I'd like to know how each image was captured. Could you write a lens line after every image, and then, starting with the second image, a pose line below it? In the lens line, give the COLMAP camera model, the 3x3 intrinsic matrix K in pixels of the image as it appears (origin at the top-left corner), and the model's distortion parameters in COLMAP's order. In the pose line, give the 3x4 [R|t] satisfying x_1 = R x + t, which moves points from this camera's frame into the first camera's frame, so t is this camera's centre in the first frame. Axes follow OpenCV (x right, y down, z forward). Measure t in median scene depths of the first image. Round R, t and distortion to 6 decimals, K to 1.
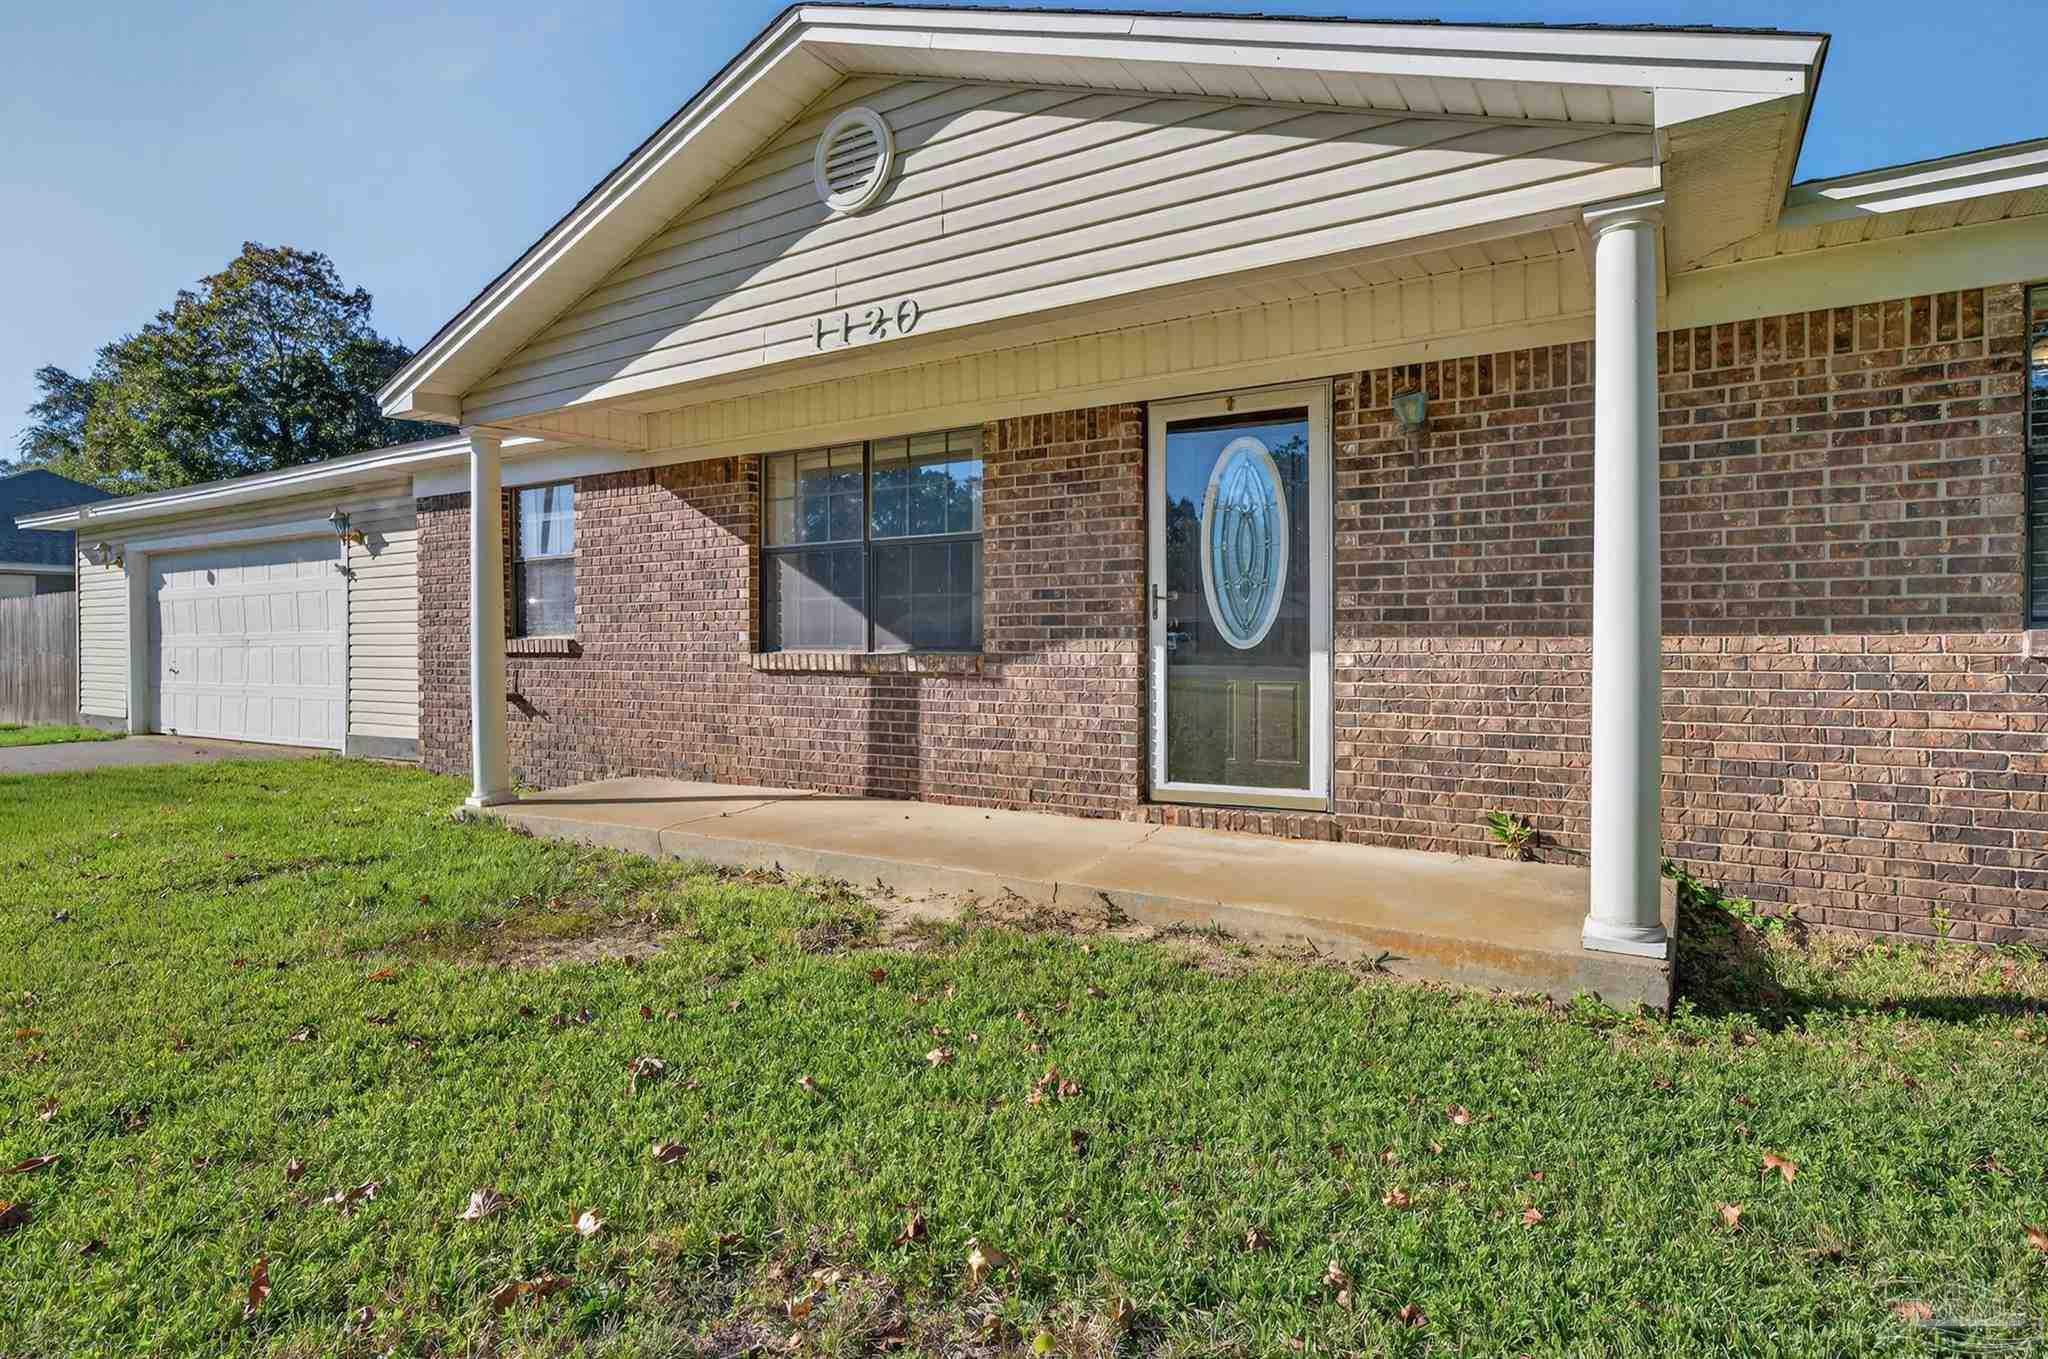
lens RADIAL K [[1147.7, 0, 1027.3], [0, 1147.7, 622.9], [0, 0, 1]] dist [0.000616, 0.000293]
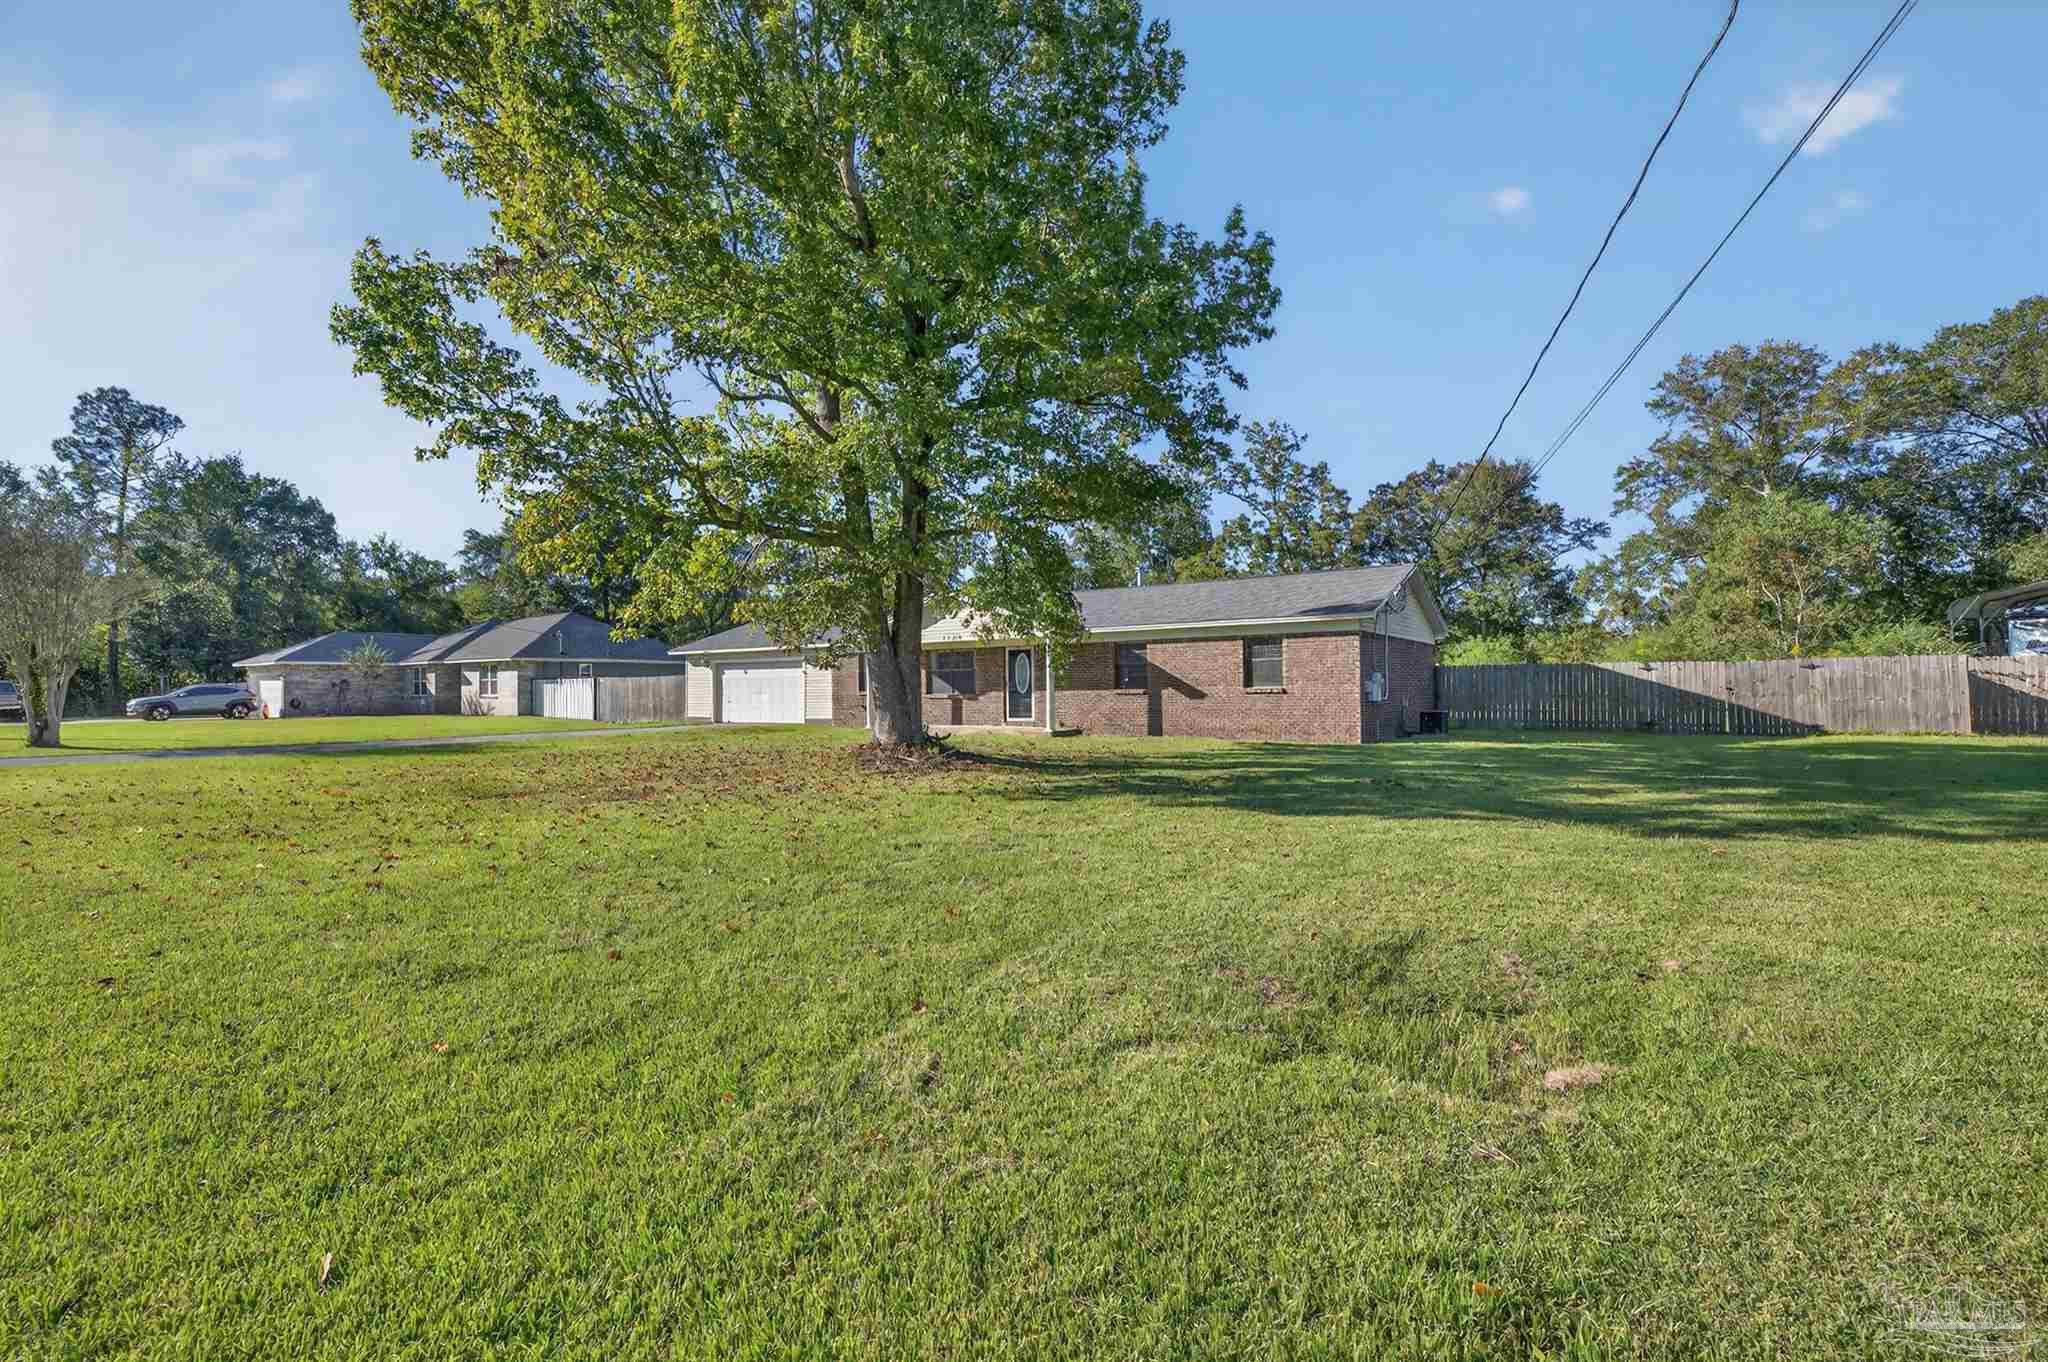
lens RADIAL K [[825.3, 0, 1019.8], [0, 825.3, 671.3], [0, 0, 1]] dist [-0.000613, 0.000019]
pose [[0.998481, -0.009494, -0.054279, 0.310109], [0.009507, 0.999955, -0.000004, -0.063401], [0.054276, -0.000512, 0.998526, -2.258042]]
